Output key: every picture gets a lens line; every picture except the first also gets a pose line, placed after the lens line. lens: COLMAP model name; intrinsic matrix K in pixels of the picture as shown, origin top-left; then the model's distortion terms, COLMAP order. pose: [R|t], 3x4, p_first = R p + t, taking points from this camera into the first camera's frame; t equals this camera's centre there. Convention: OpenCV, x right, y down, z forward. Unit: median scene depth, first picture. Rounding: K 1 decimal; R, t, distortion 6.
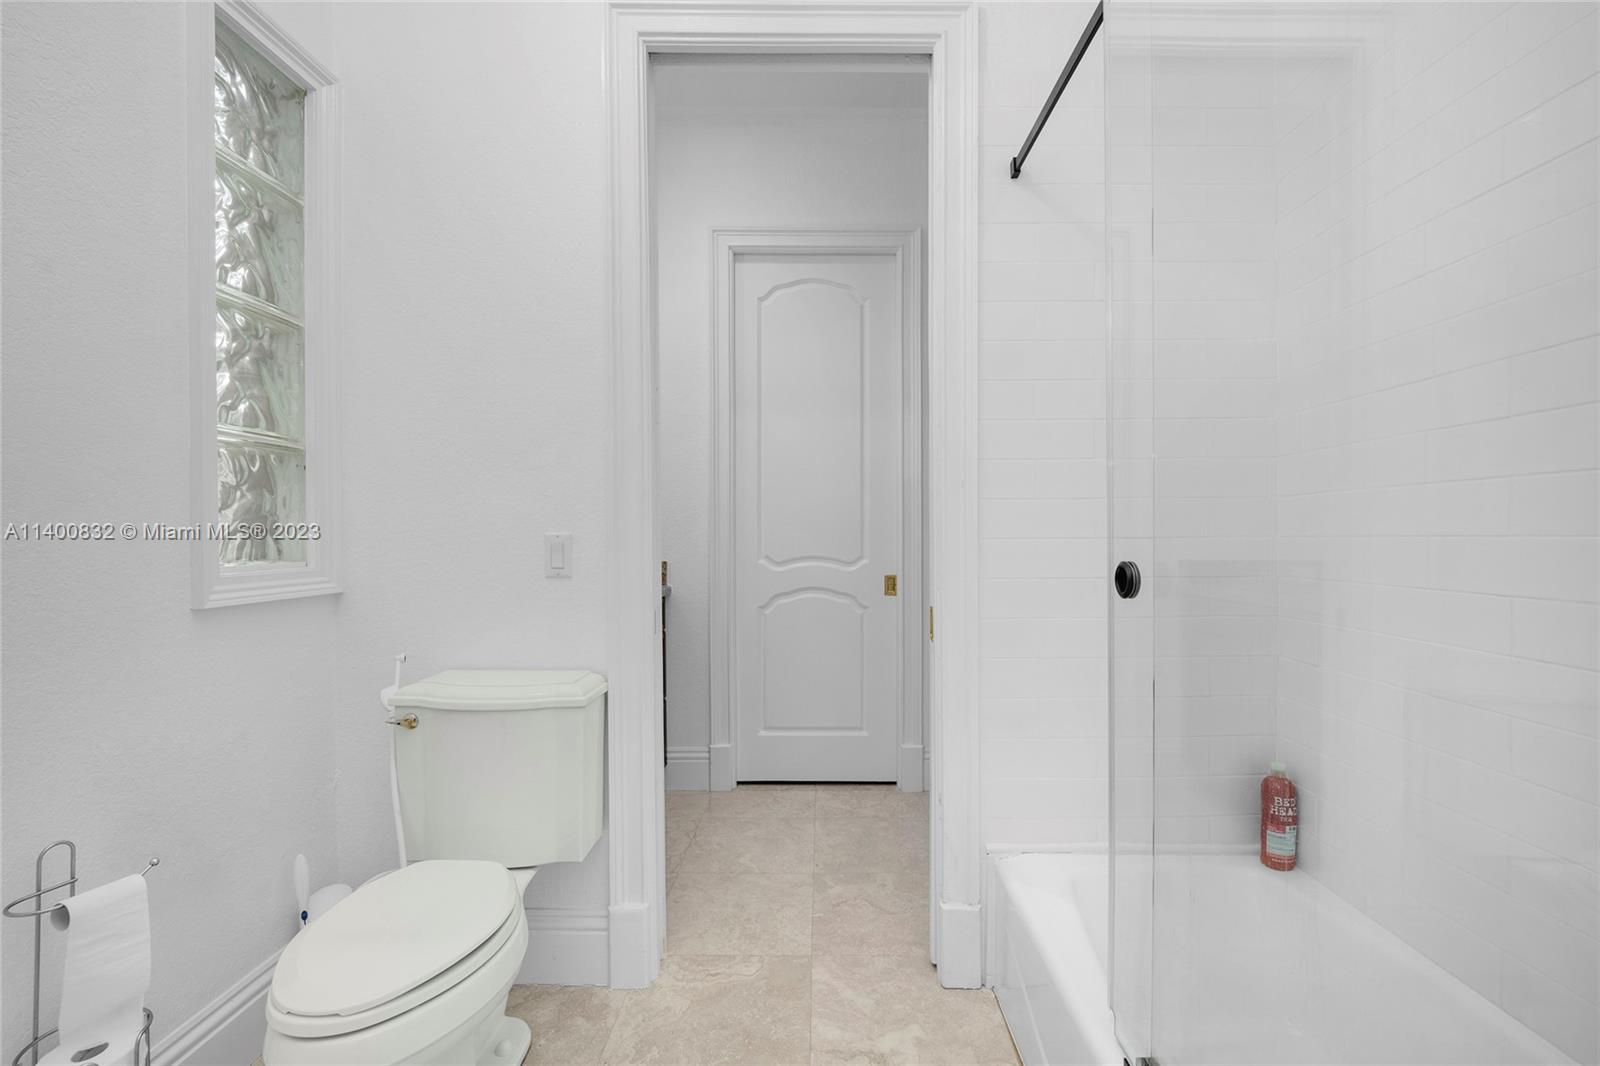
lens RADIAL K [[646.2, 0, 800.0], [0, 646.2, 533.0], [0, 0, 1]] dist [-0.002369, -0.000419]
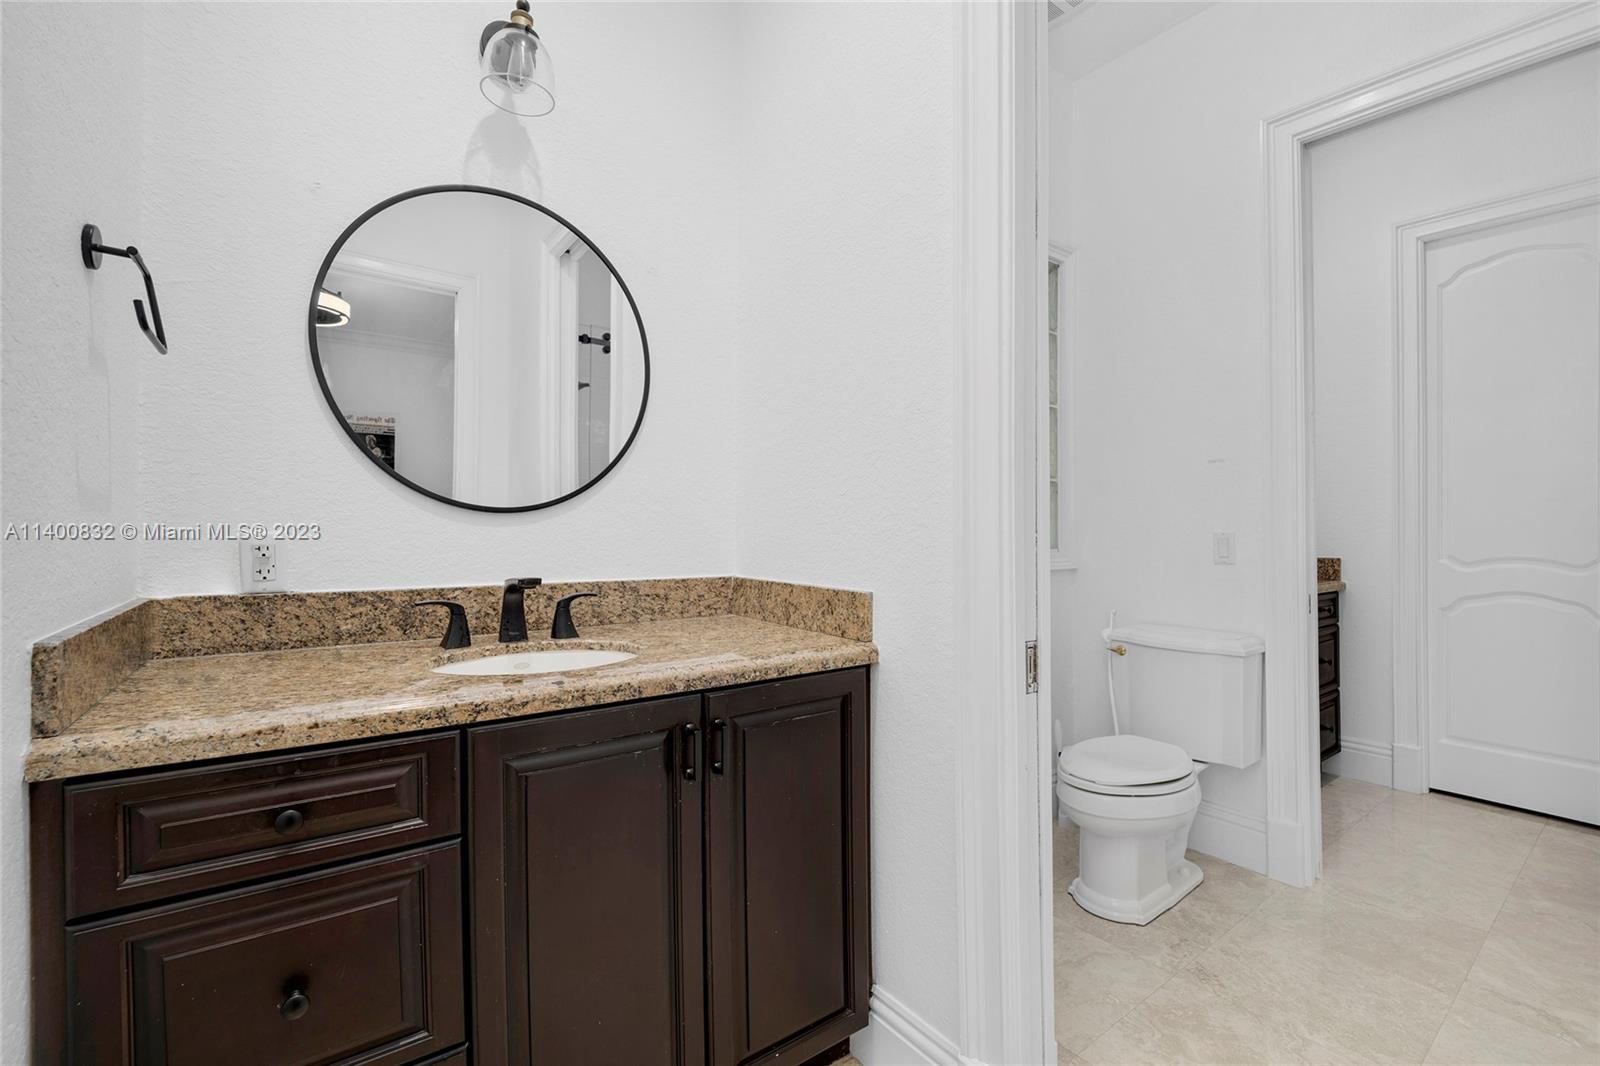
lens RADIAL K [[728.6, 0, 796.7], [0, 728.6, 504.2], [0, 0, 1]] dist [-0.014499, 0.018506]
pose [[0.621177, -0.012521, -0.783570, 0.269118], [-0.008865, 0.999696, -0.023003, -0.012954], [0.783620, 0.021236, 0.620877, -0.662807]]
